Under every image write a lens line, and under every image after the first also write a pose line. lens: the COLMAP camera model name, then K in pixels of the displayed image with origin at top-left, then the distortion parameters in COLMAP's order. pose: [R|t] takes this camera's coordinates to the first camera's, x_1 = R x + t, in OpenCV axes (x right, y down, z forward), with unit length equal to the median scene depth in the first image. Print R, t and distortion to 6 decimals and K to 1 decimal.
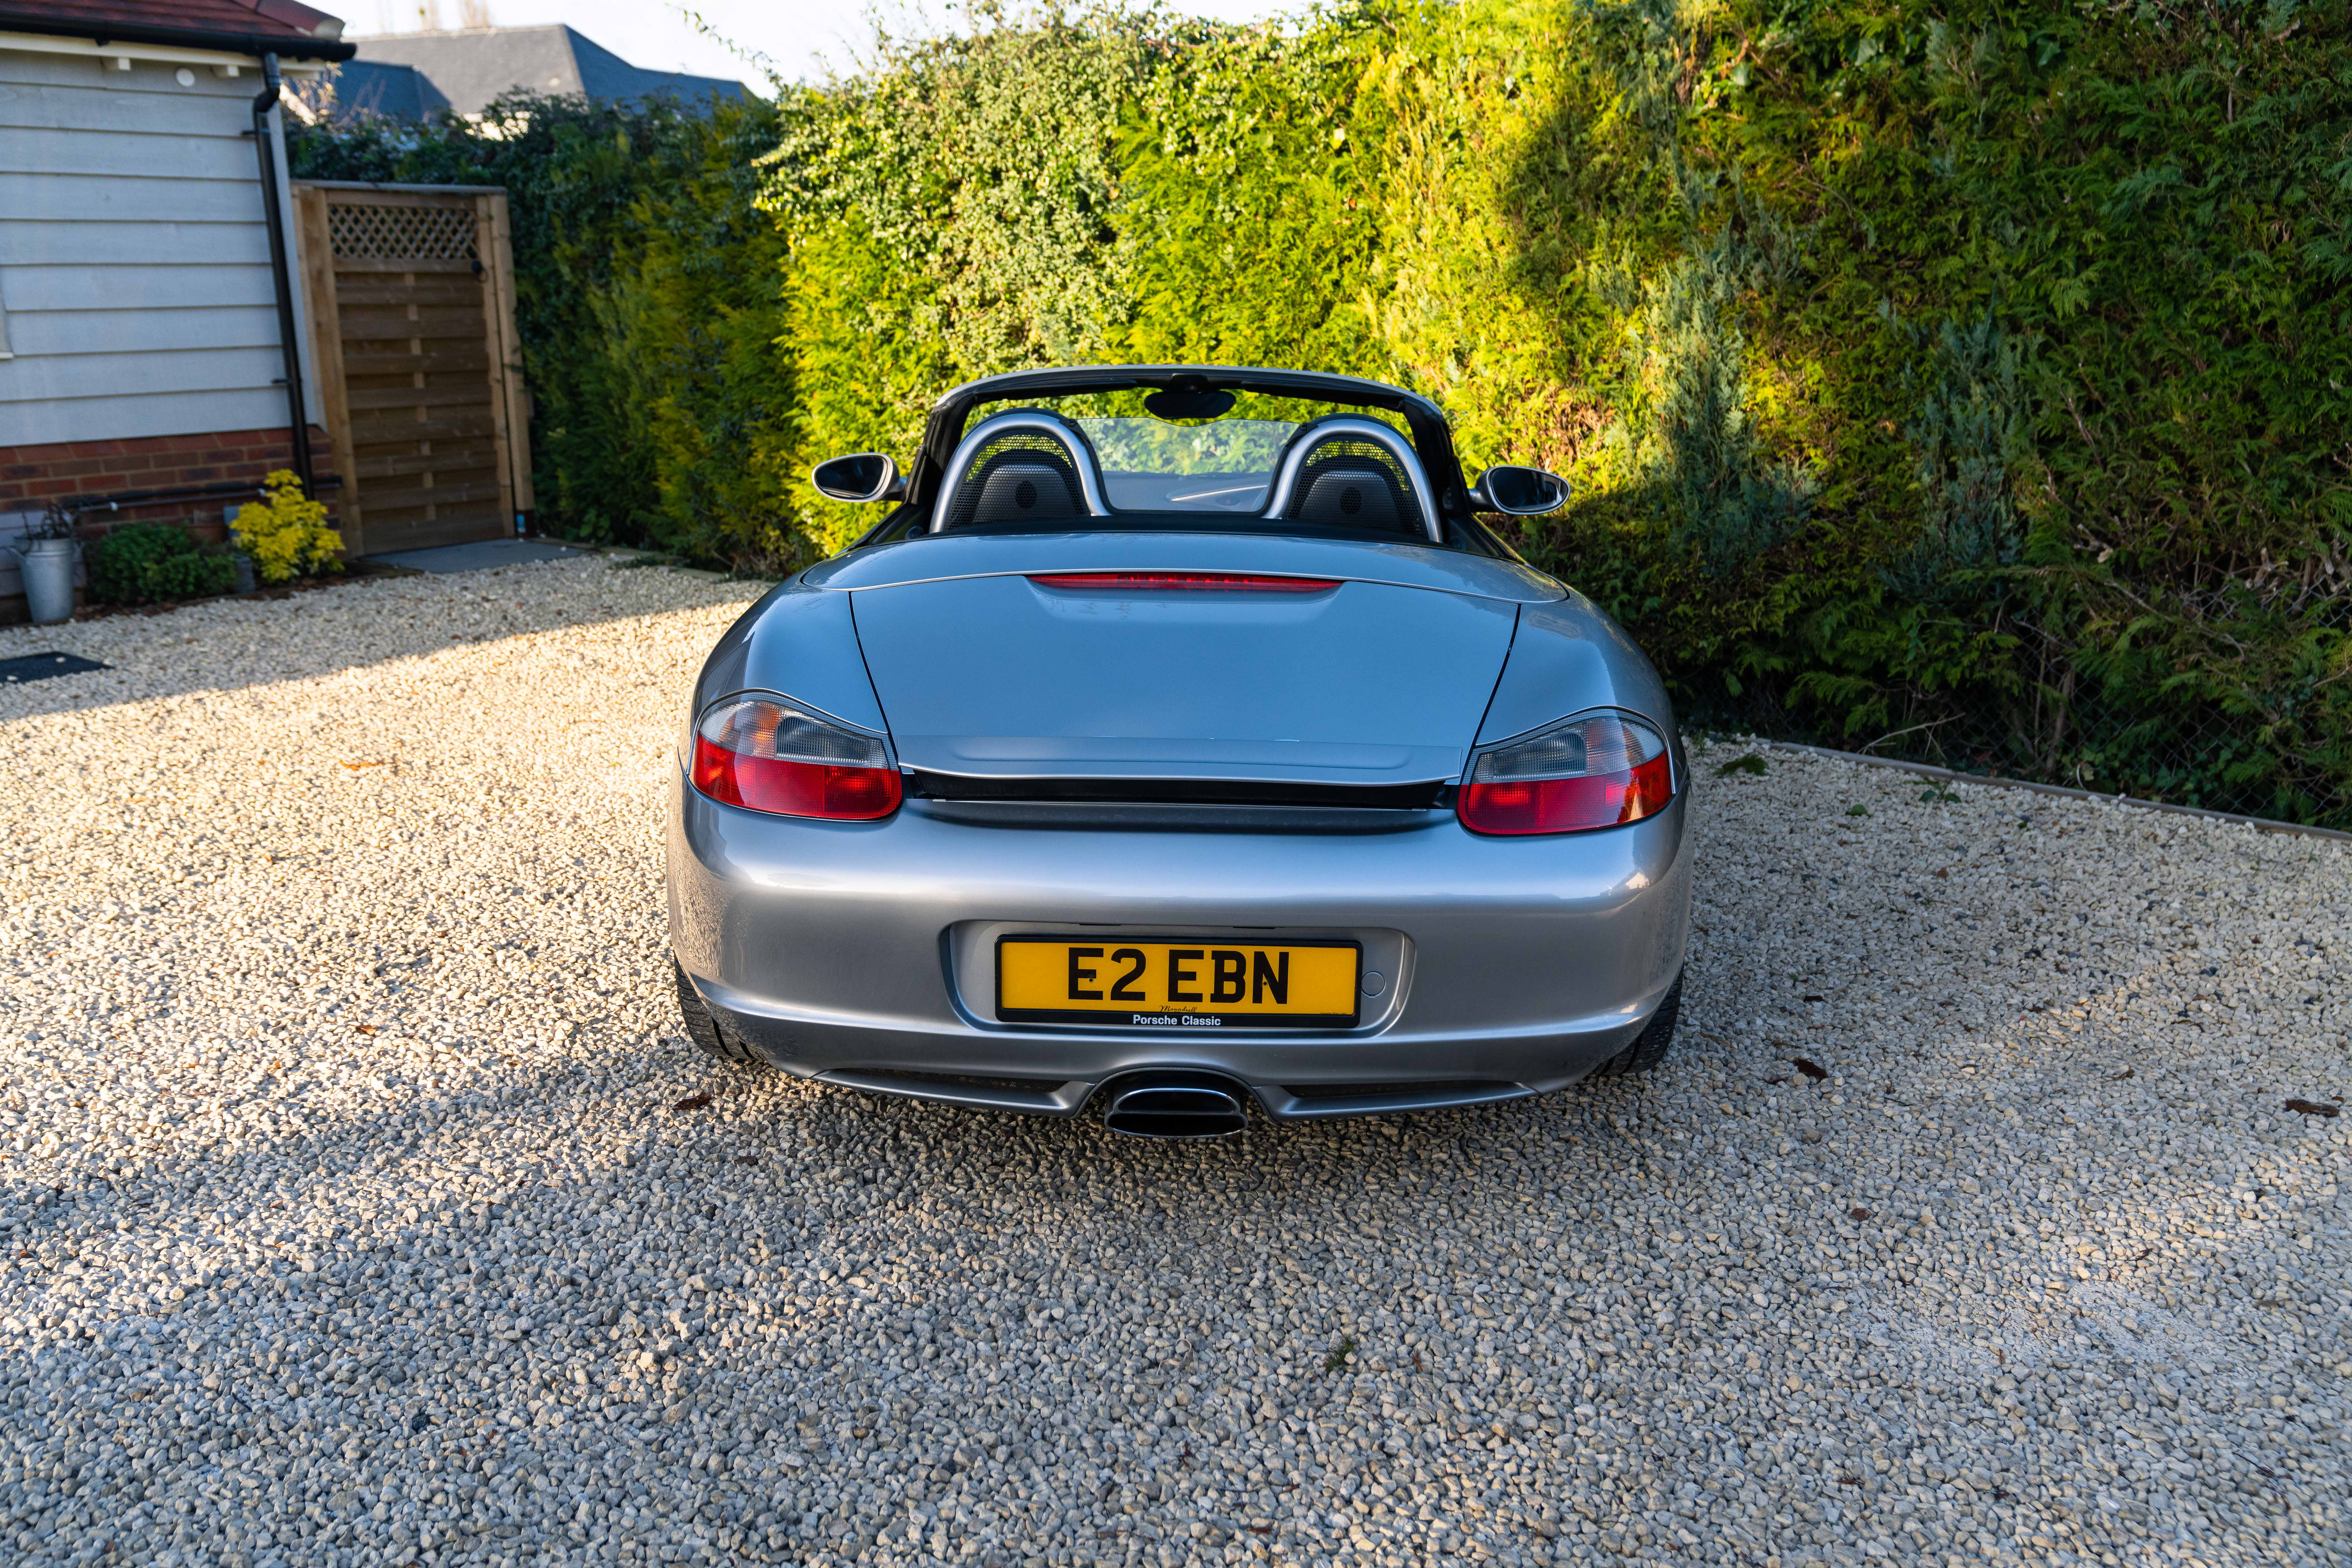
lens RADIAL K [[1900.5, 0, 1166.9], [0, 1900.5, 786.3], [0, 0, 1]] dist [-0.031351, 0.023936]
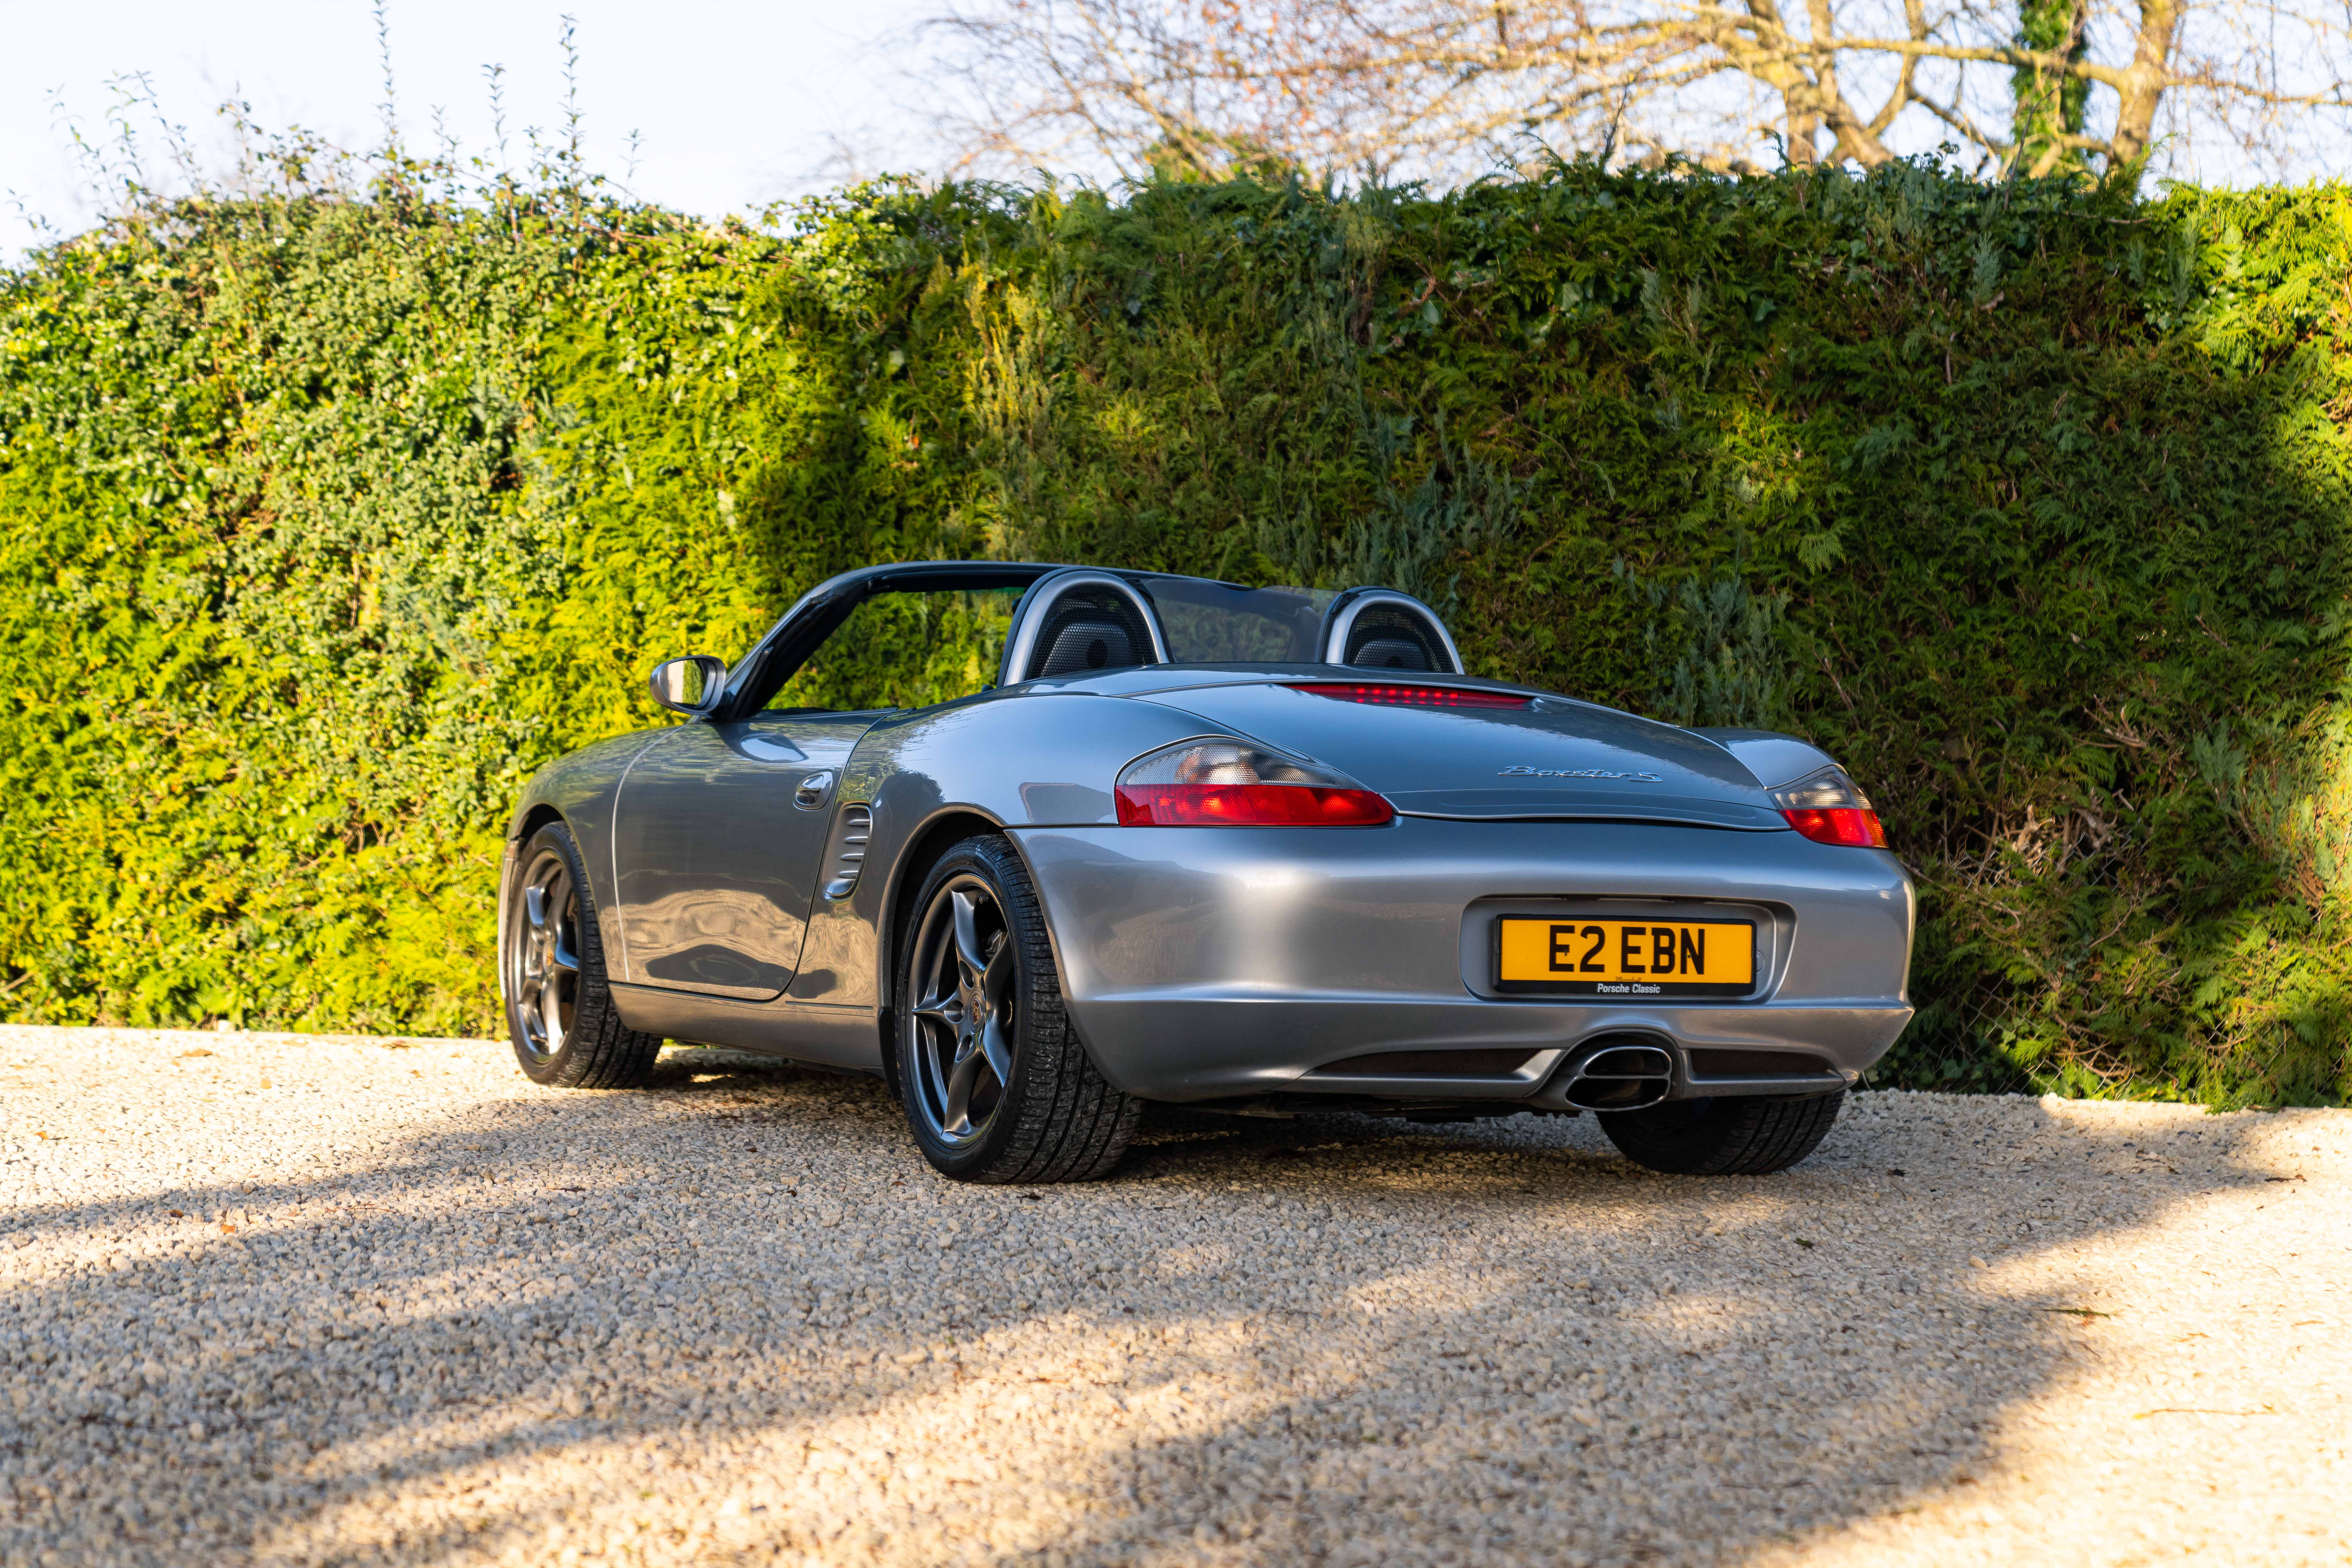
lens RADIAL K [[3948.0, 0, 1178.5], [0, 3948.0, 785.8], [0, 0, 1]] dist [-0.044935, 0.000000]
pose [[0.888281, 0.018883, 0.458913, -0.729623], [0.099991, 0.967240, -0.233344, 0.290361], [-0.448285, 0.253162, 0.857292, -0.536643]]
